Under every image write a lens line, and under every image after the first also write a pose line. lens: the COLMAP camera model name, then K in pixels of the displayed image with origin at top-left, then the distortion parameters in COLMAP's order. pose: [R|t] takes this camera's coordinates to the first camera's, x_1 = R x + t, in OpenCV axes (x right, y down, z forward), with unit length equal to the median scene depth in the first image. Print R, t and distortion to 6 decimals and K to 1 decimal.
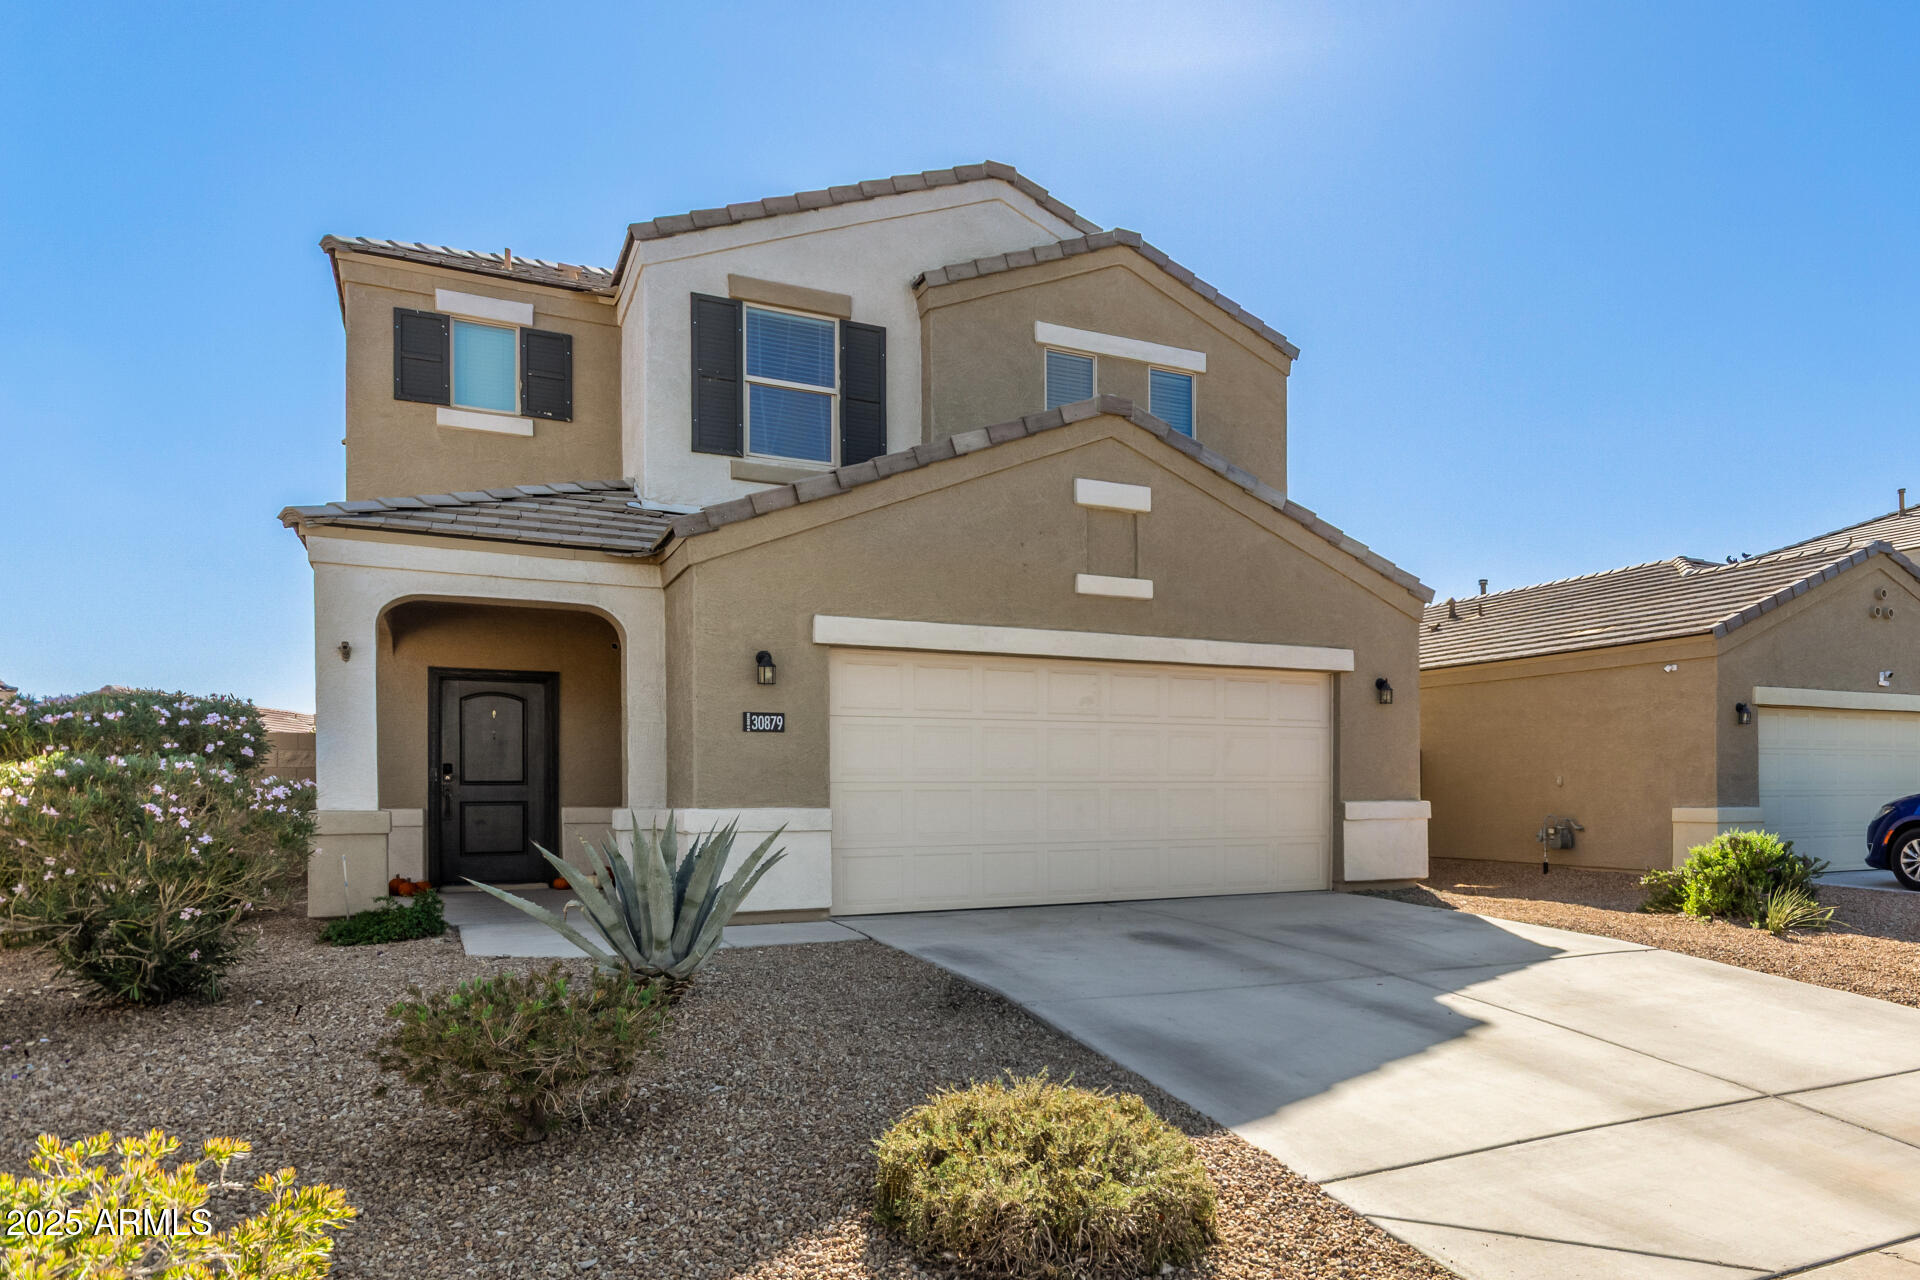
lens RADIAL K [[1305.1, 0, 1248.6], [0, 1305.1, 784.6], [0, 0, 1]] dist [0.001595, 0.005317]
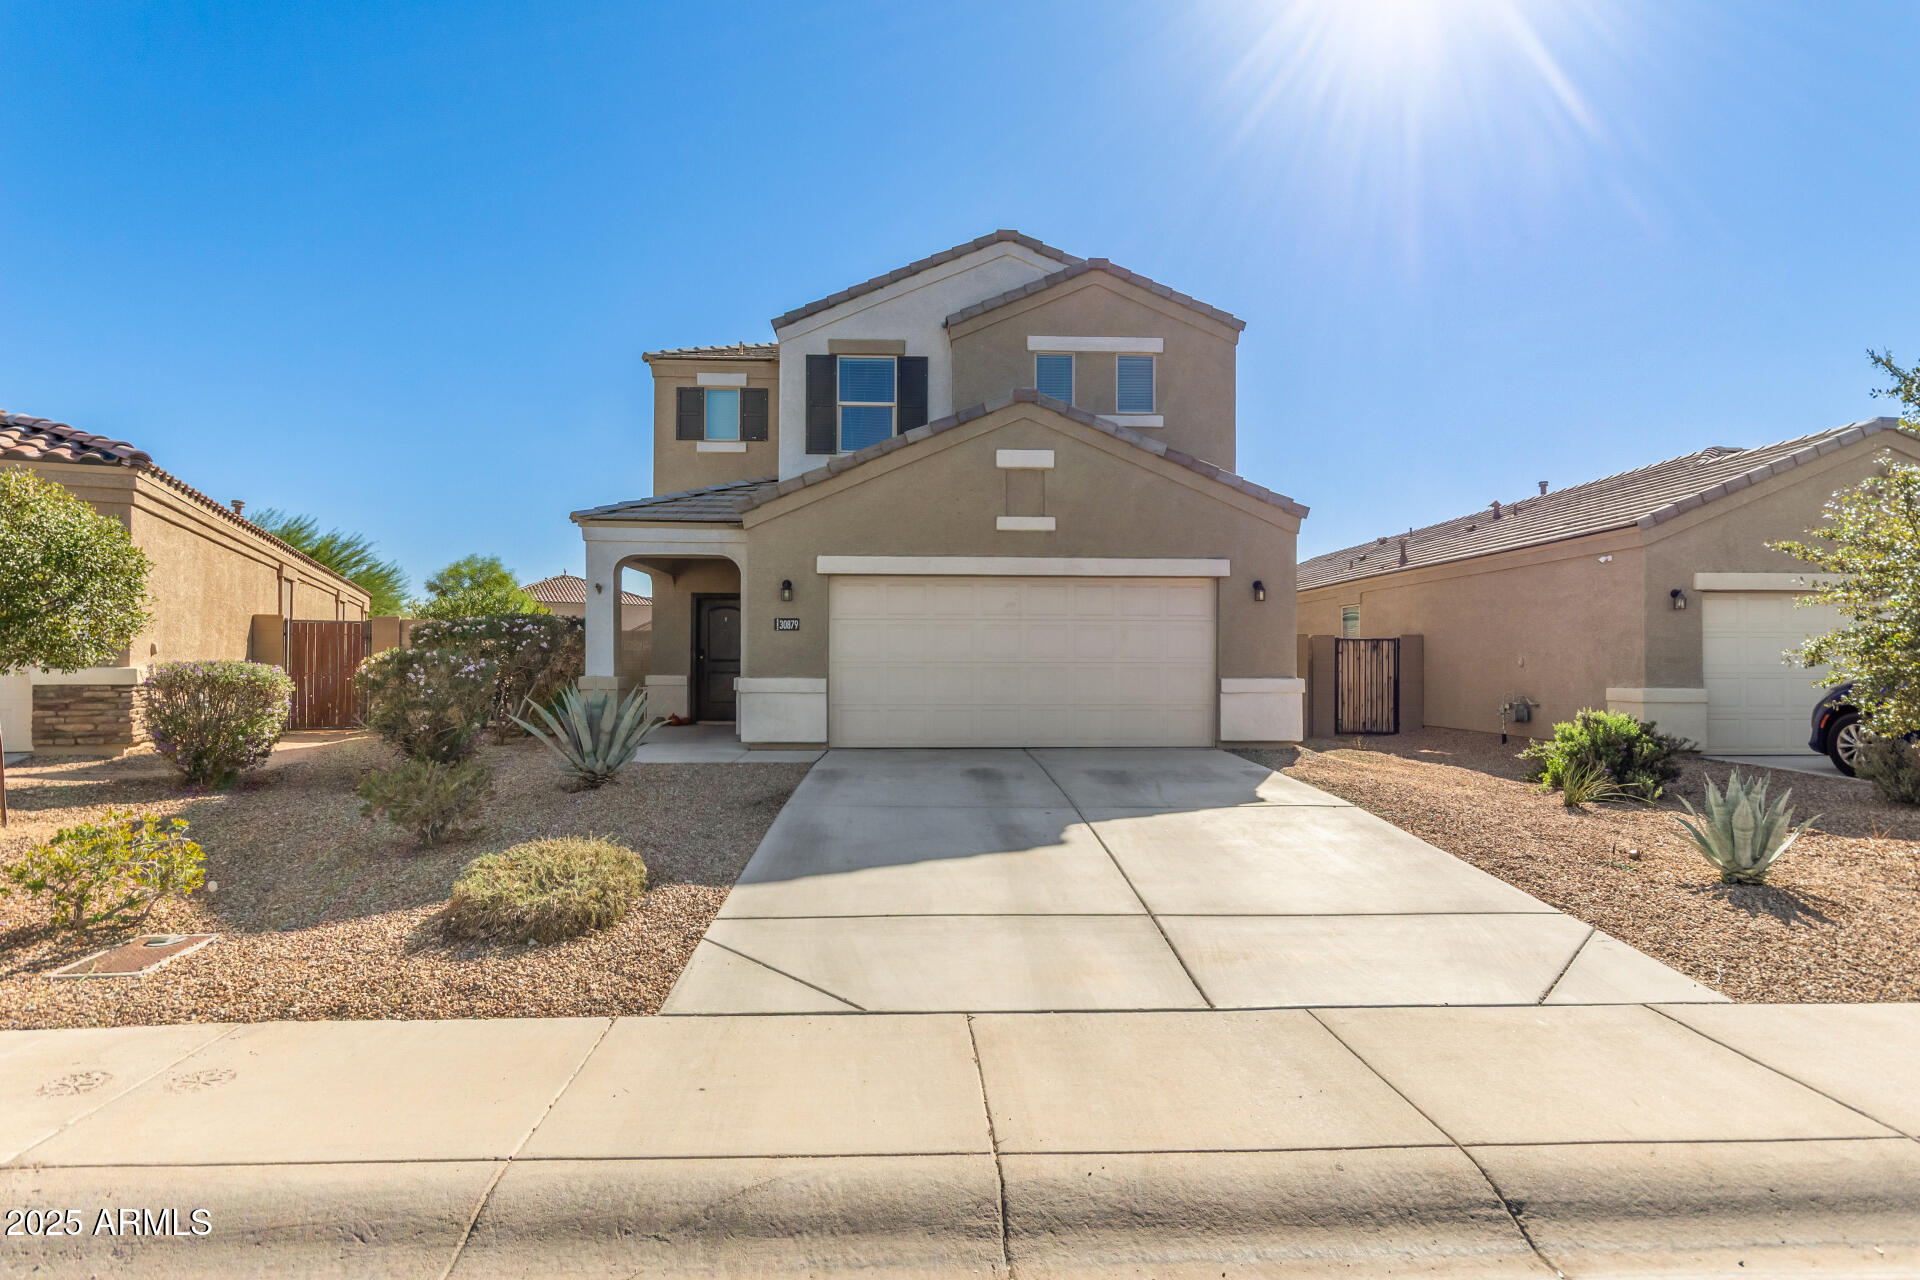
lens RADIAL K [[991.3, 0, 958.9], [0, 991.3, 654.3], [0, 0, 1]] dist [-0.001807, 0.000516]
pose [[0.876858, 0.001447, -0.480748, 0.302088], [-0.004081, 0.999982, -0.004432, -0.005041], [0.480733, 0.005848, 0.876848, 0.025267]]
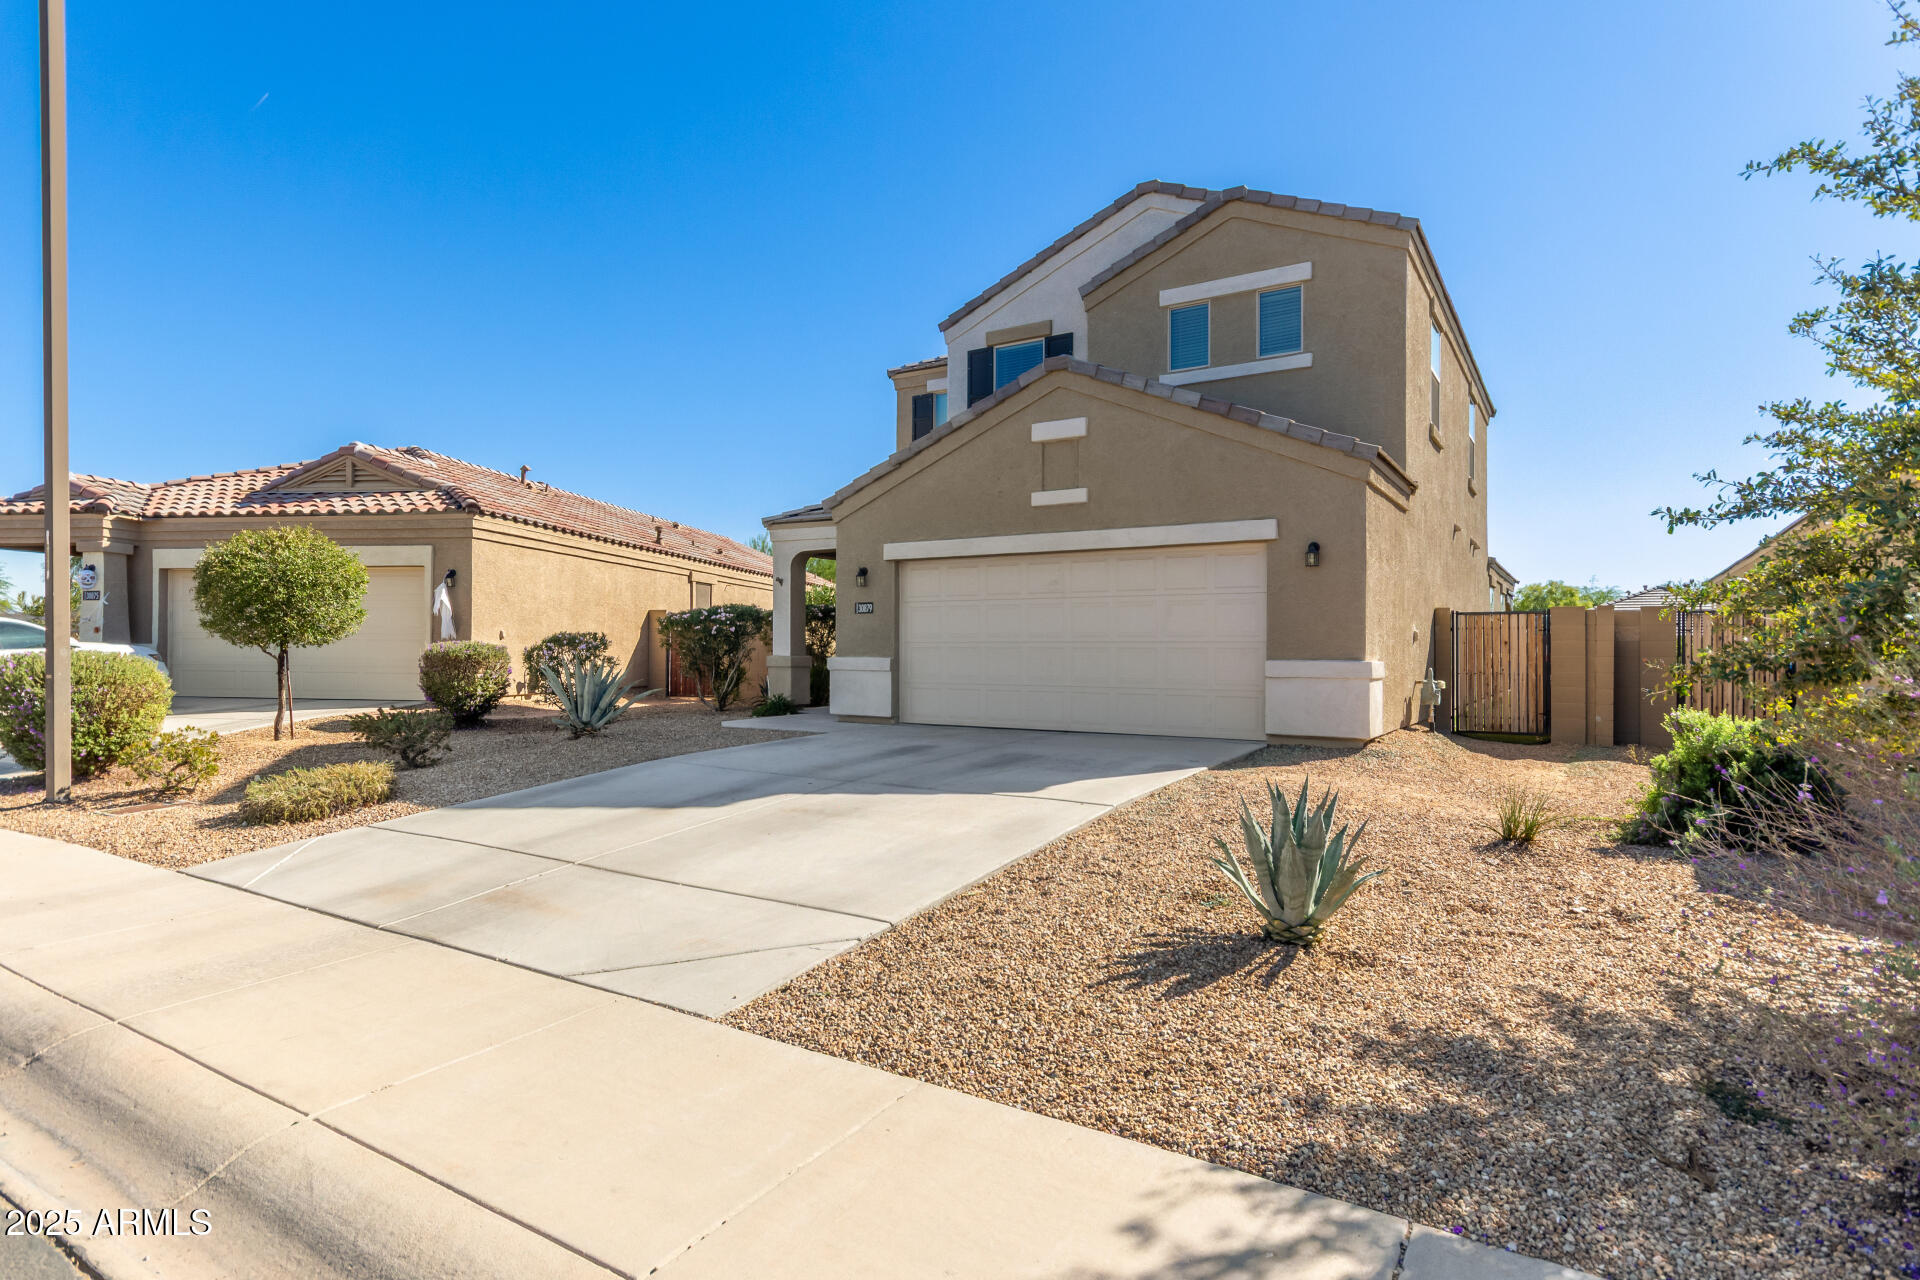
lens RADIAL K [[991.3, 0, 958.9], [0, 991.3, 654.3], [0, 0, 1]] dist [-0.001807, 0.000516]
pose [[0.458482, 0.009107, -0.888657, 0.661831], [-0.002582, 0.999957, 0.008916, 0.001567], [0.888700, -0.001793, 0.458485, 0.380010]]
